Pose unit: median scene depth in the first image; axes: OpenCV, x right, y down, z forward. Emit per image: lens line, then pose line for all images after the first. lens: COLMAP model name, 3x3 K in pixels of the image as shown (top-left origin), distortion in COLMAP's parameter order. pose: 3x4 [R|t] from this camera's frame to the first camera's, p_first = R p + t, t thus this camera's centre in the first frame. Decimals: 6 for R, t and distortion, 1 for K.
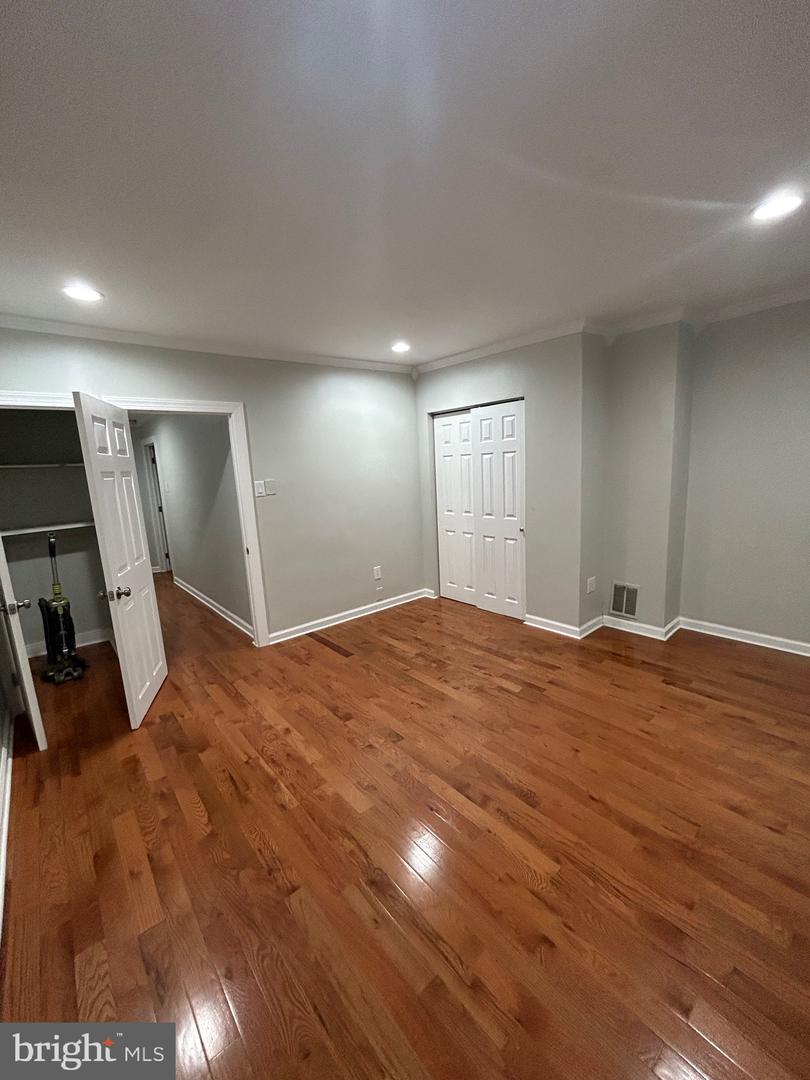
lens RADIAL K [[440.7, 0, 406.7], [0, 440.7, 540.4], [0, 0, 1]] dist [0.000697, 0.001570]
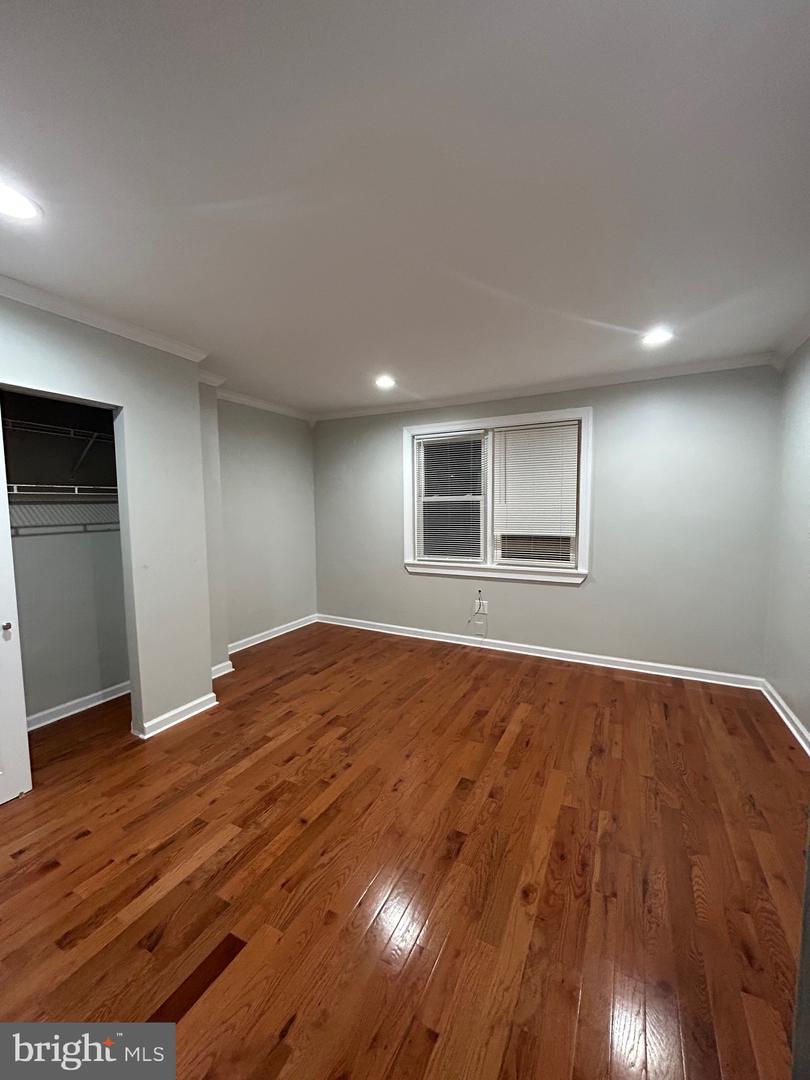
lens RADIAL K [[440.7, 0, 402.2], [0, 440.7, 542.1], [0, 0, 1]] dist [0.000697, 0.001570]
pose [[-0.388867, -0.023631, 0.920991, -0.723734], [0.185081, 0.977287, 0.103222, -0.148325], [-0.902512, 0.210598, -0.375662, 1.213241]]
